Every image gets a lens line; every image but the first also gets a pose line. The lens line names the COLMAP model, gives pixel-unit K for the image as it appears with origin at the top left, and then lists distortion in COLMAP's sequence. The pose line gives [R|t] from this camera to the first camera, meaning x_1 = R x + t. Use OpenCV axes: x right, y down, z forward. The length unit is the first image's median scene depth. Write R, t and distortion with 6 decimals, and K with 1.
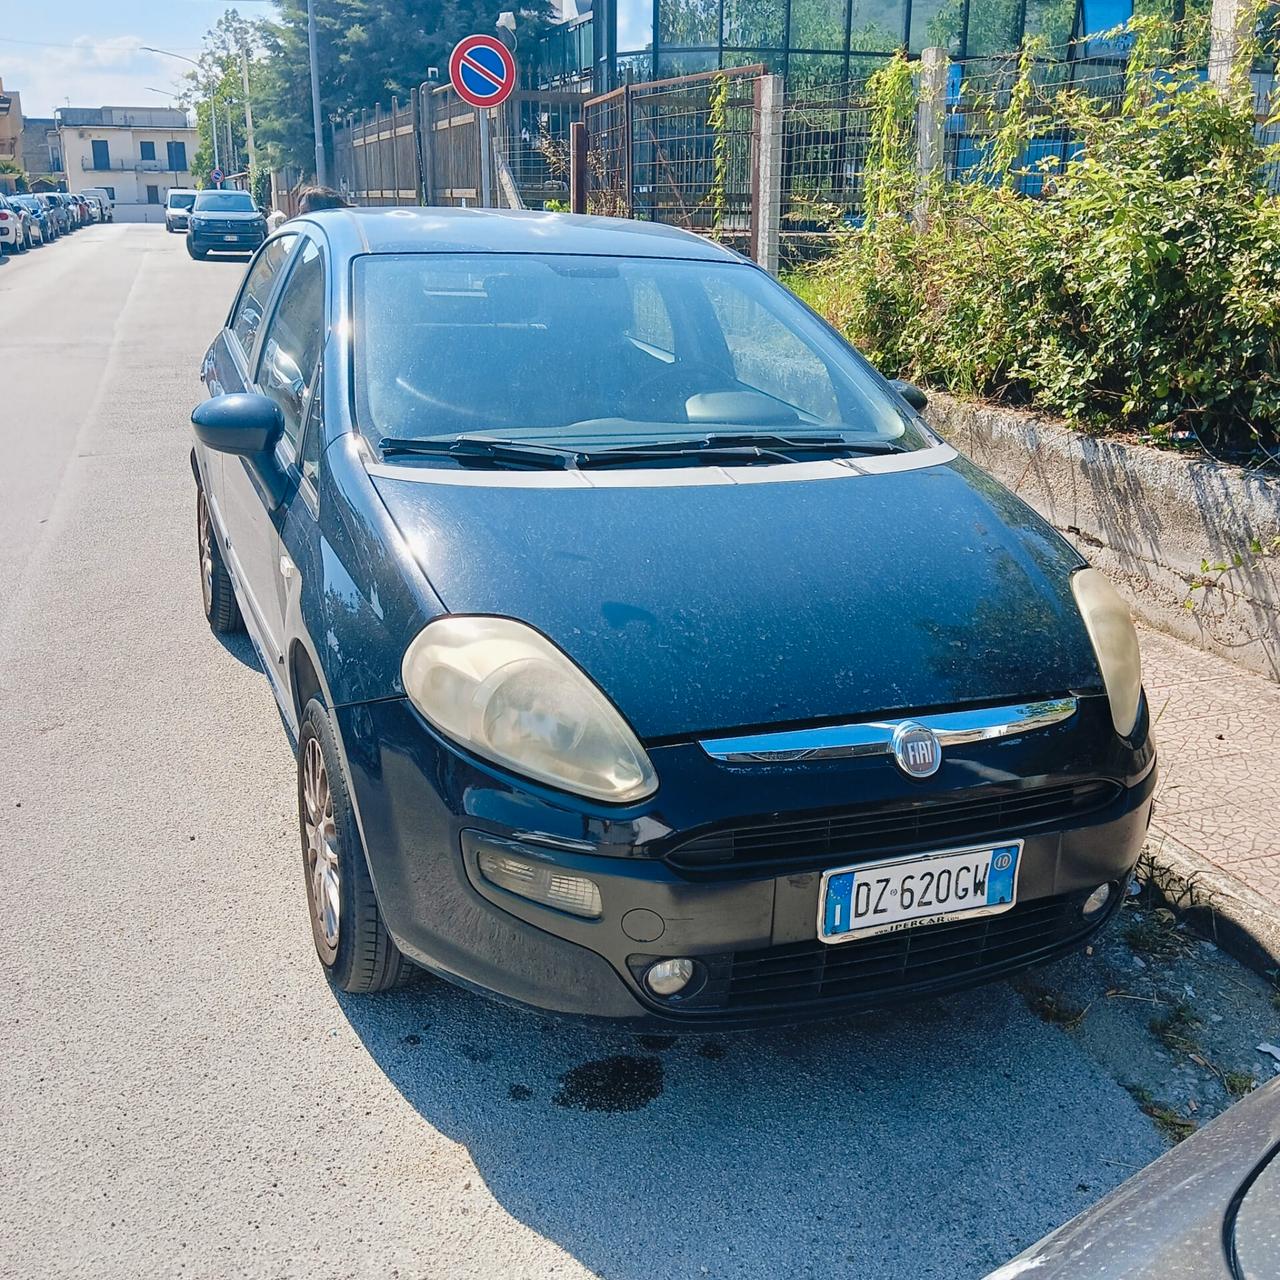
lens RADIAL K [[1380.8, 0, 645.5], [0, 1380.8, 636.6], [0, 0, 1]] dist [0.099507, -0.208625]
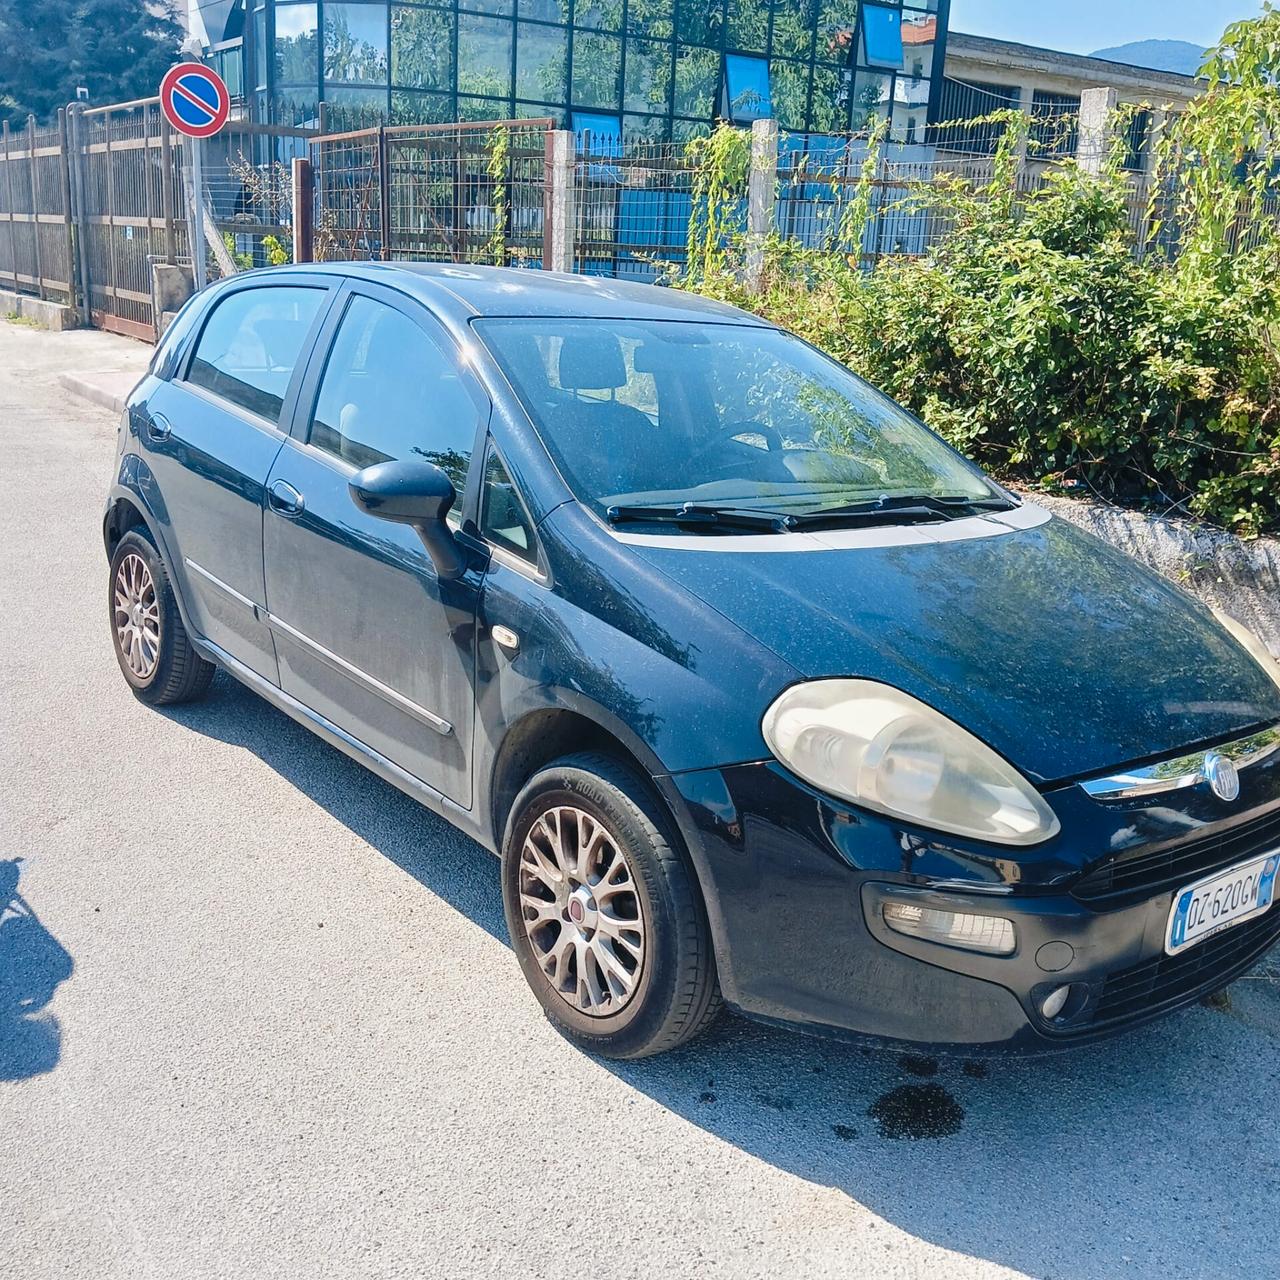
lens RADIAL K [[1383.9, 0, 641.9], [0, 1383.9, 647.4], [0, 0, 1]] dist [0.109079, -0.237689]
pose [[0.956800, -0.045663, 0.287140, -0.298780], [0.050627, 0.998669, -0.009881, -0.018865], [-0.286307, 0.023991, 0.957838, 0.018409]]
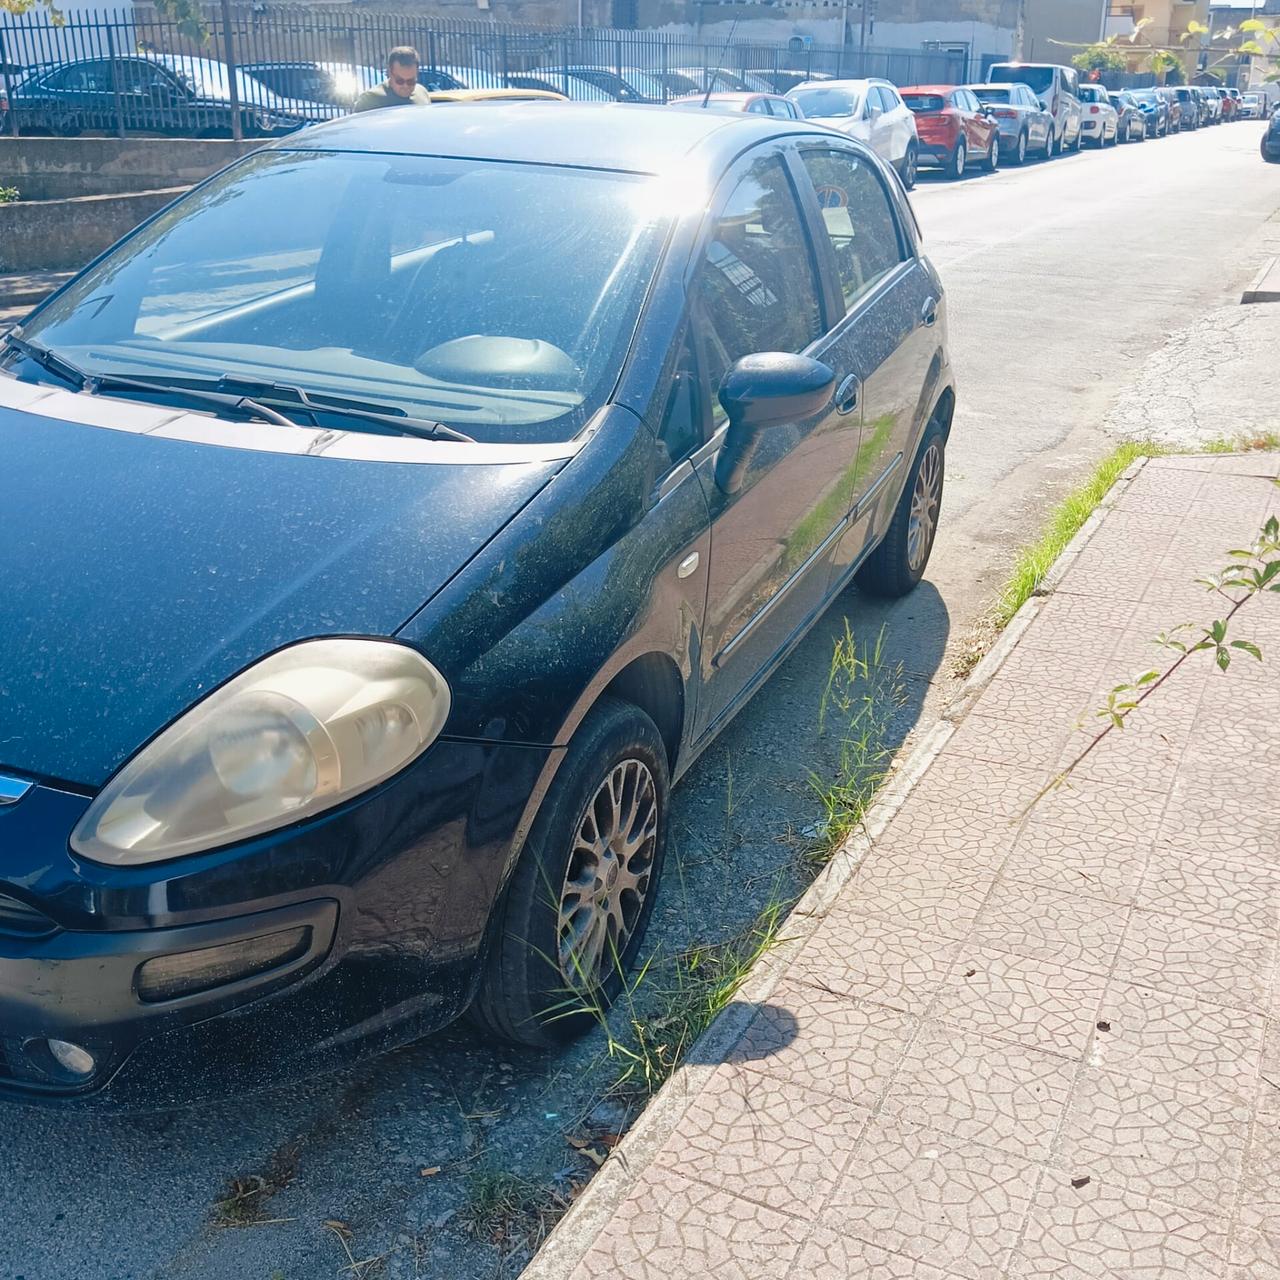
lens RADIAL K [[1383.9, 0, 641.9], [0, 1383.9, 647.4], [0, 0, 1]] dist [0.109079, -0.237689]
pose [[0.692491, 0.266475, -0.670408, 0.560387], [-0.216451, 0.963213, 0.159279, -0.118667], [0.688190, 0.034811, 0.724695, 0.379400]]
